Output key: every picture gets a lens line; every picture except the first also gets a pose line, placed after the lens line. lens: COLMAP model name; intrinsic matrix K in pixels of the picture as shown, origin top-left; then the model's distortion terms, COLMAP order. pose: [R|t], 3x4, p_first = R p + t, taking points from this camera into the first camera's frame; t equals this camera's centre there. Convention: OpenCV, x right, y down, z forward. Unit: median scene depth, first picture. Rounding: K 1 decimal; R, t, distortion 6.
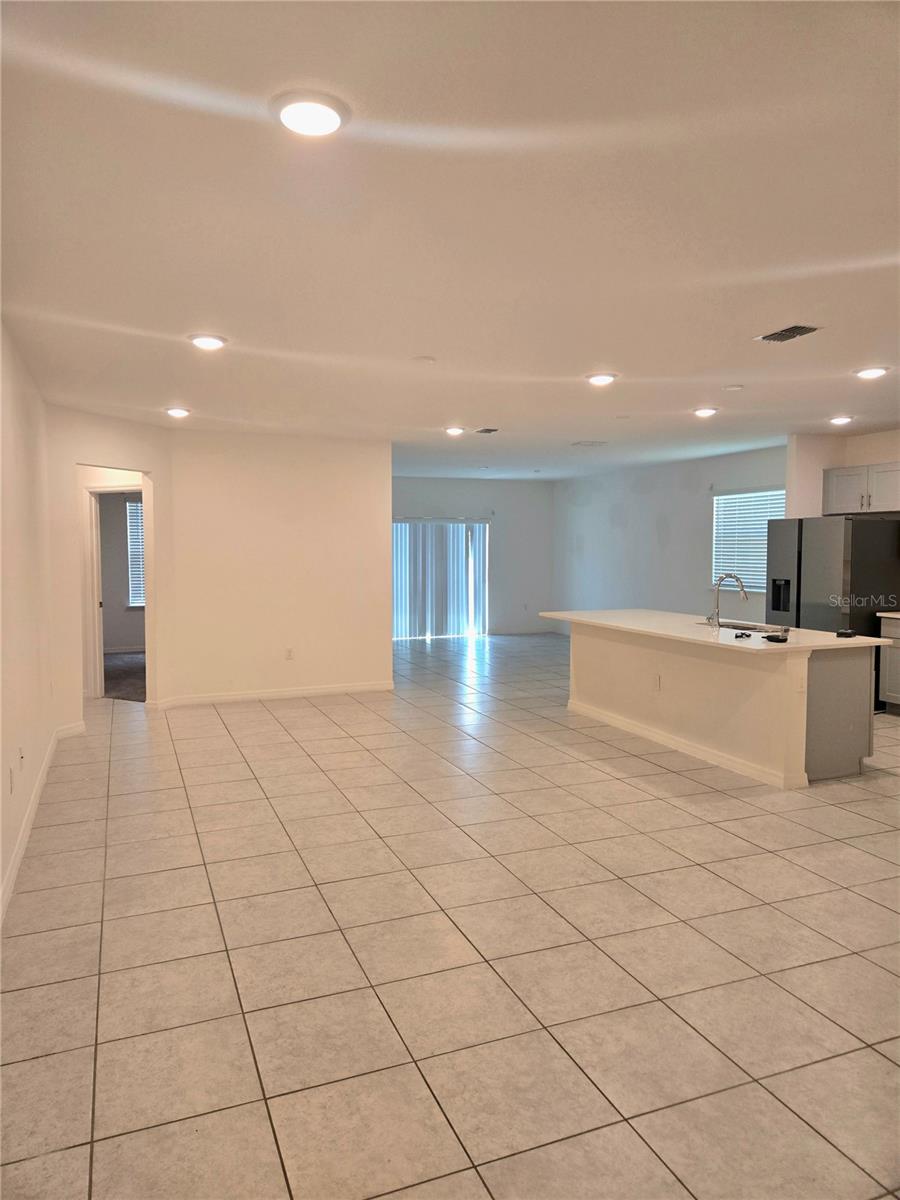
lens RADIAL K [[819.8, 0, 433.4], [0, 819.8, 603.4], [0, 0, 1]] dist [0.001185, -0.001020]
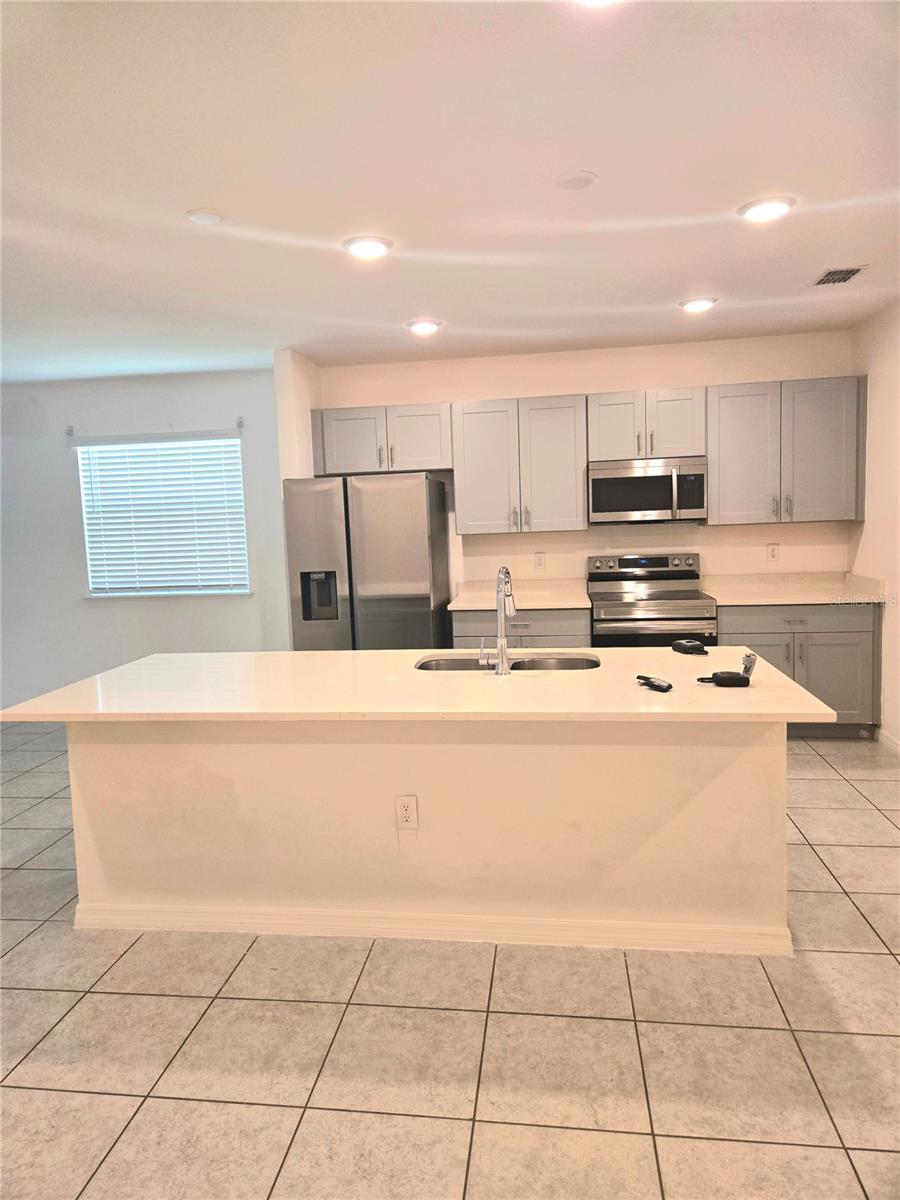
lens RADIAL K [[795.5, 0, 450.0], [0, 795.5, 600.0], [0, 0, 1]] dist [0.079596, -0.081549]
pose [[0.484130, -0.113313, 0.867628, -0.079849], [0.100184, 0.992237, 0.073685, -0.045383], [-0.869242, 0.051249, 0.491723, 0.632672]]
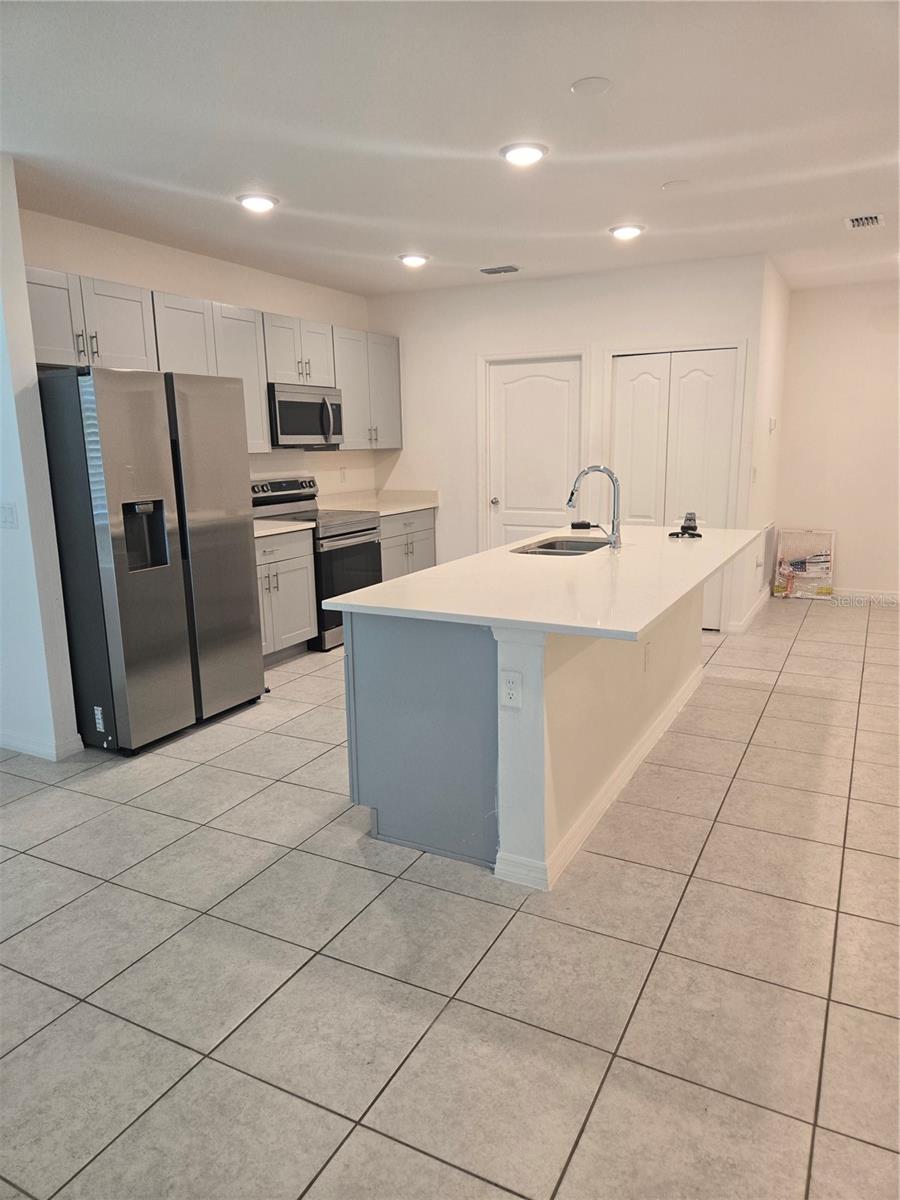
lens RADIAL K [[795.5, 0, 450.0], [0, 795.5, 600.0], [0, 0, 1]] dist [0.079596, -0.081549]
pose [[-0.655047, -0.139307, 0.742635, -0.047042], [0.072206, 0.966818, 0.245050, -0.079378], [-0.752130, 0.214142, -0.623253, 1.231624]]
